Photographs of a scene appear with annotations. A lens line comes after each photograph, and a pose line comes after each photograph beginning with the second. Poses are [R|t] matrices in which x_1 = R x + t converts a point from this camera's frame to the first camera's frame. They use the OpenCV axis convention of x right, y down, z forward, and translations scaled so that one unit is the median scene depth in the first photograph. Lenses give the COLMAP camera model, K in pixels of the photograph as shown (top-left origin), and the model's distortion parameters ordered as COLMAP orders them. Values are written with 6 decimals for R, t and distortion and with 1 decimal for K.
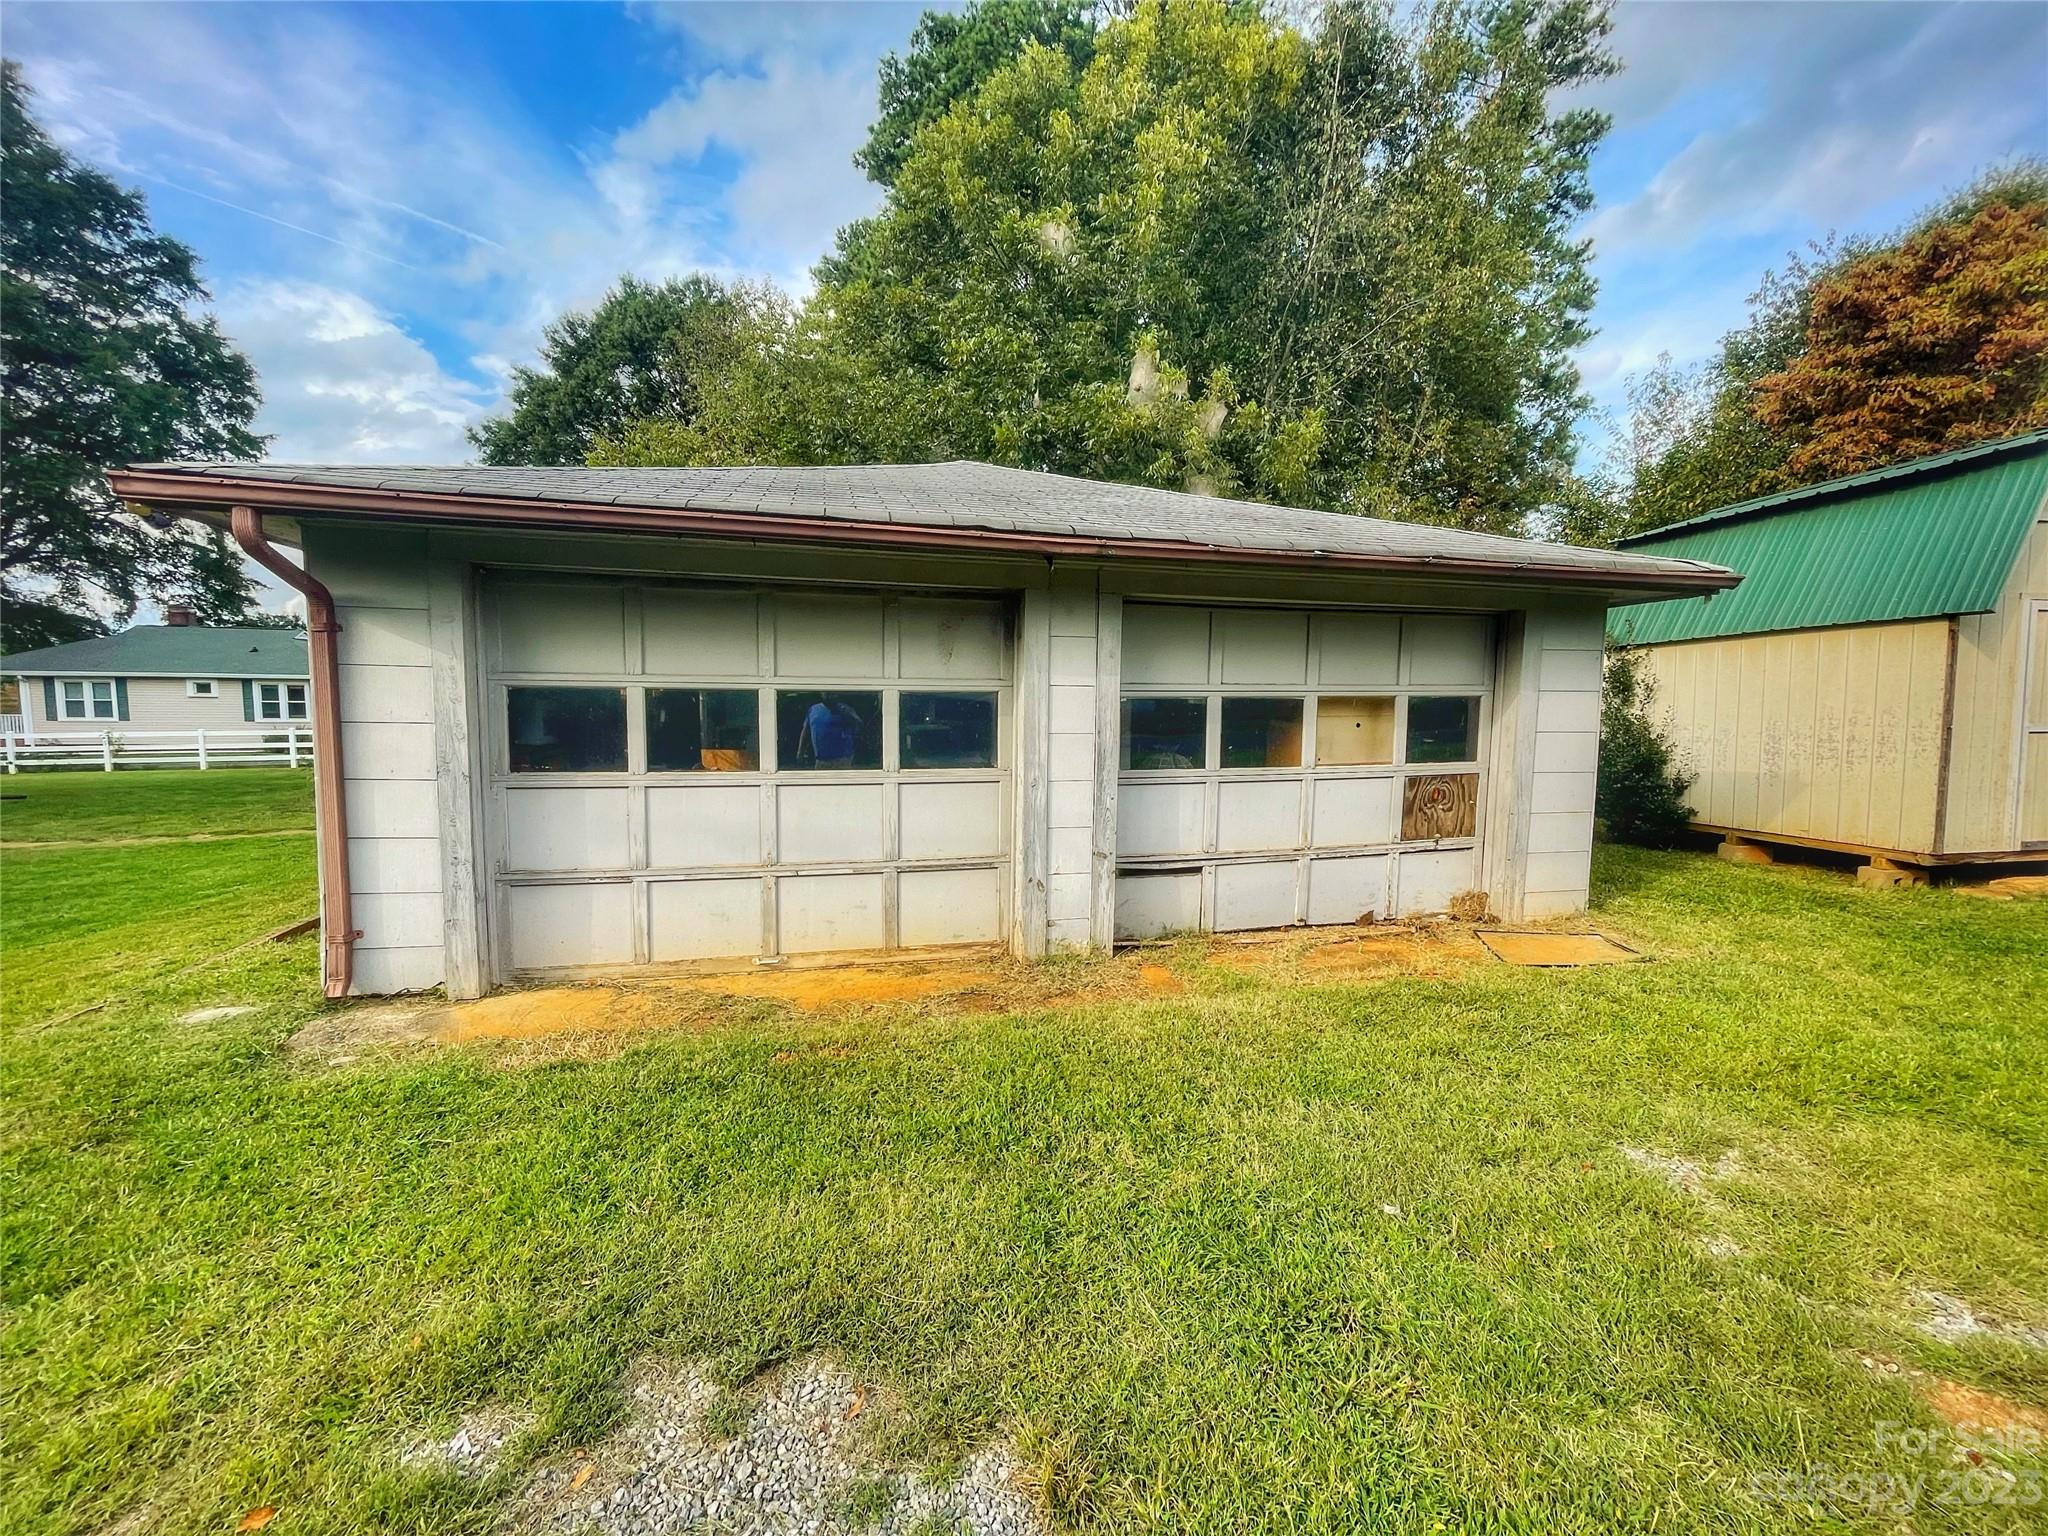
lens RADIAL K [[823.3, 0, 1013.3], [0, 823.3, 770.7], [0, 0, 1]] dist [-0.005380, 0.000554]
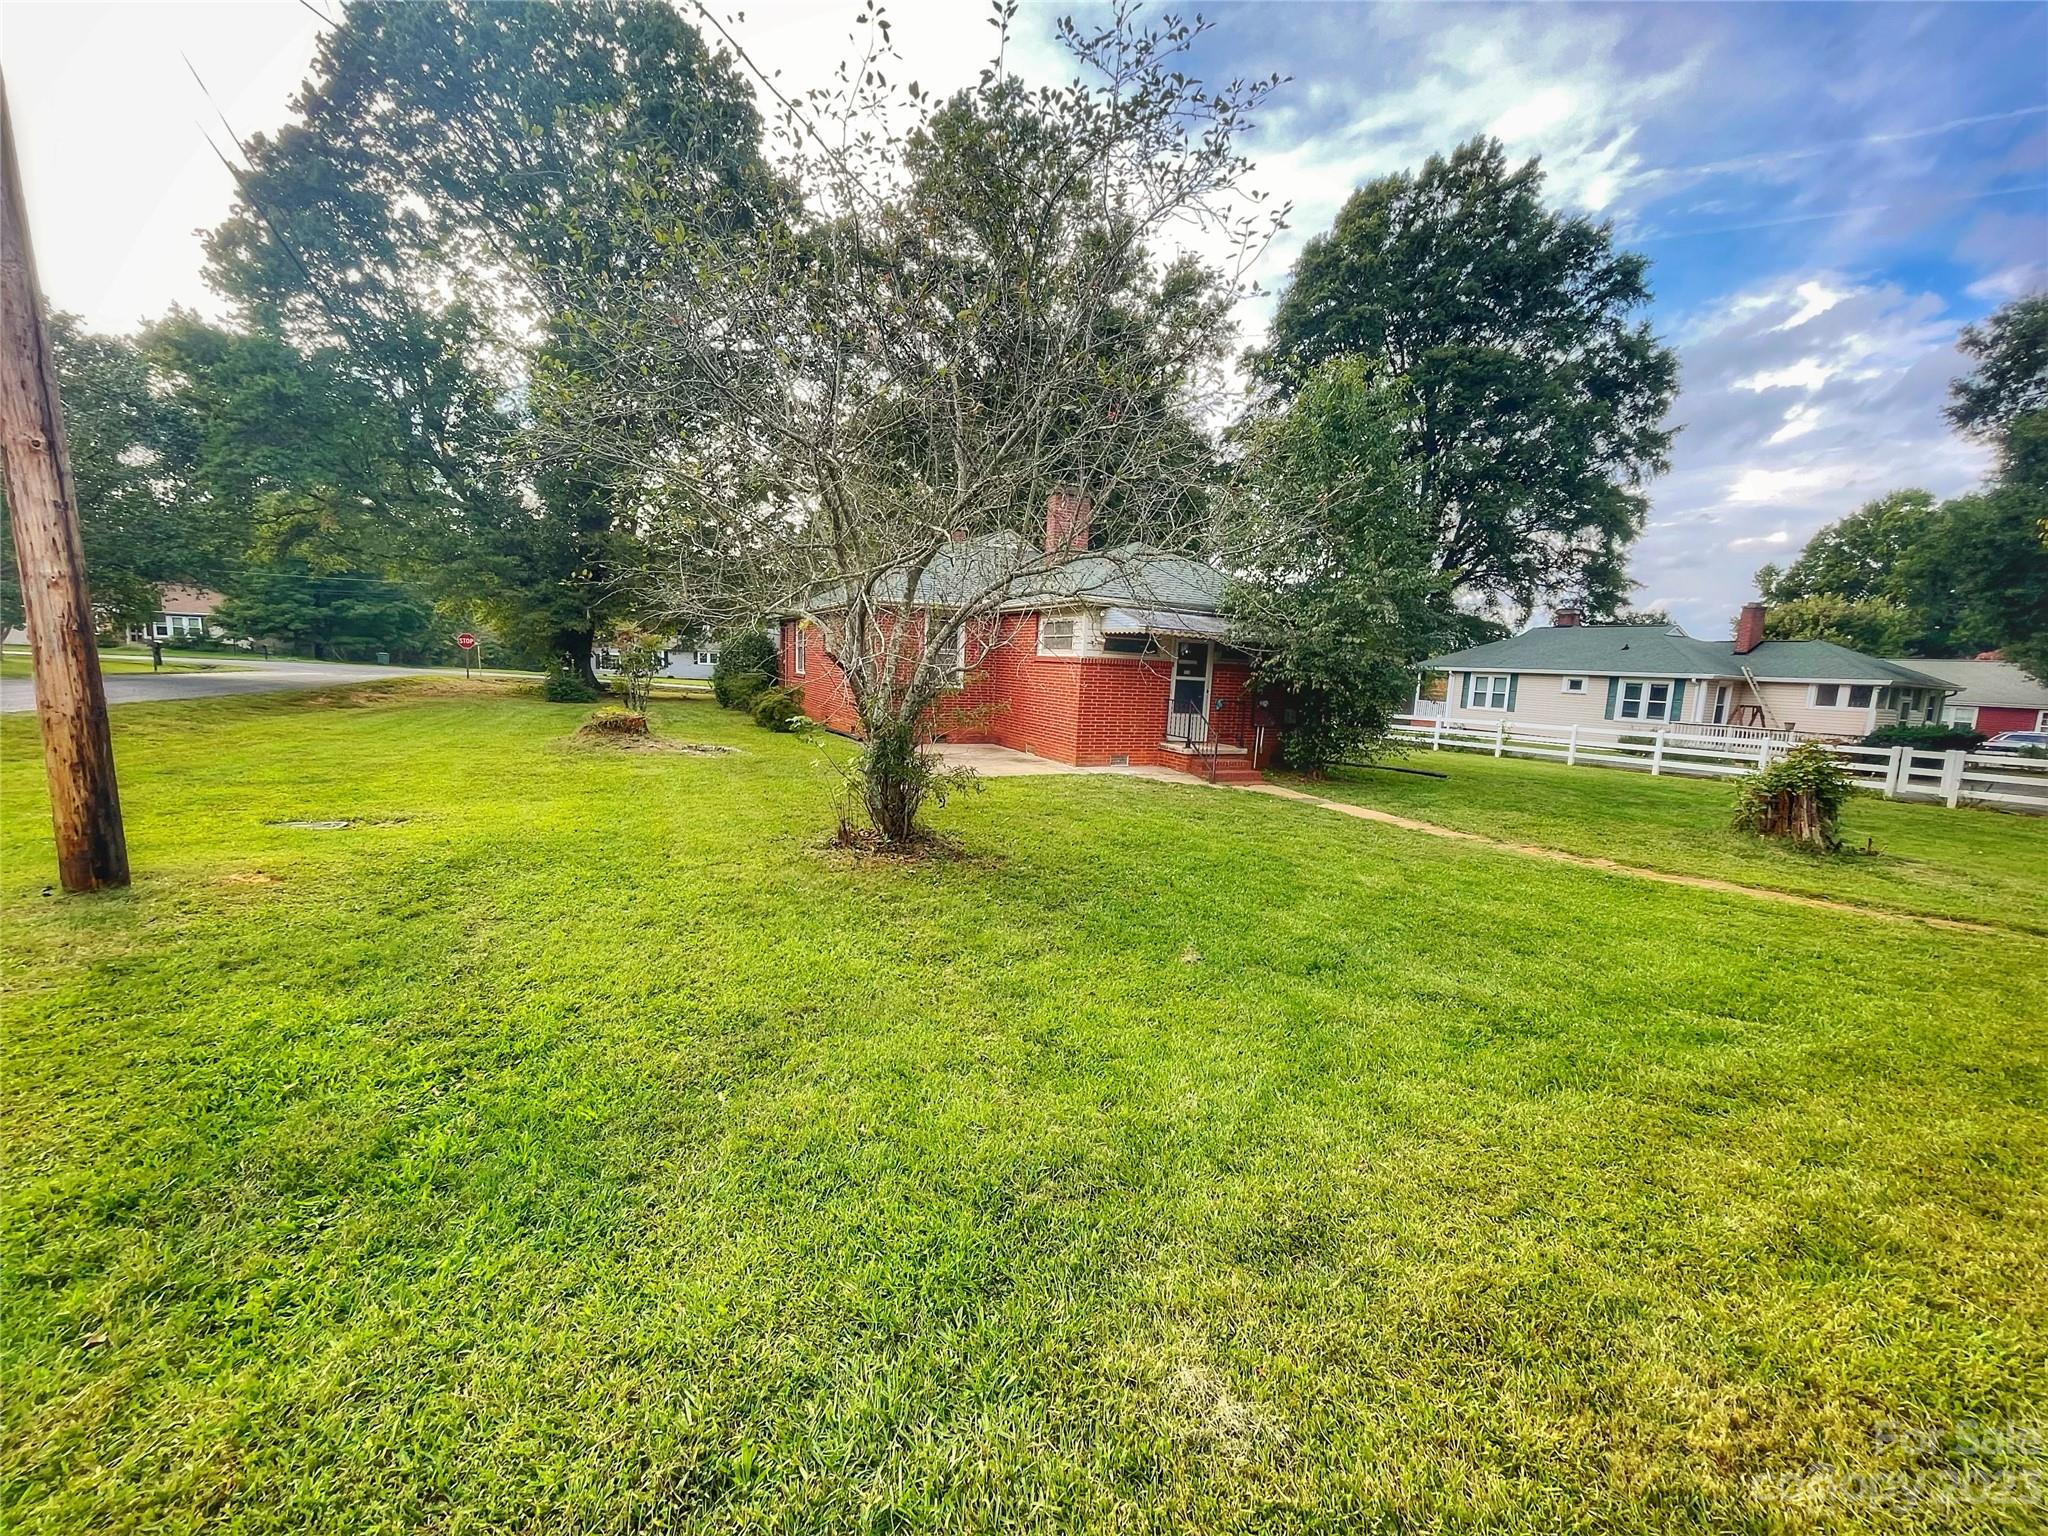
lens RADIAL K [[823.3, 0, 1013.3], [0, 823.3, 770.7], [0, 0, 1]] dist [-0.005380, 0.000554]
pose [[0.213493, 0.125297, -0.968876, -0.095195], [-0.127175, 0.986867, 0.099601, -0.004775], [0.968632, 0.101953, 0.226623, 0.066236]]
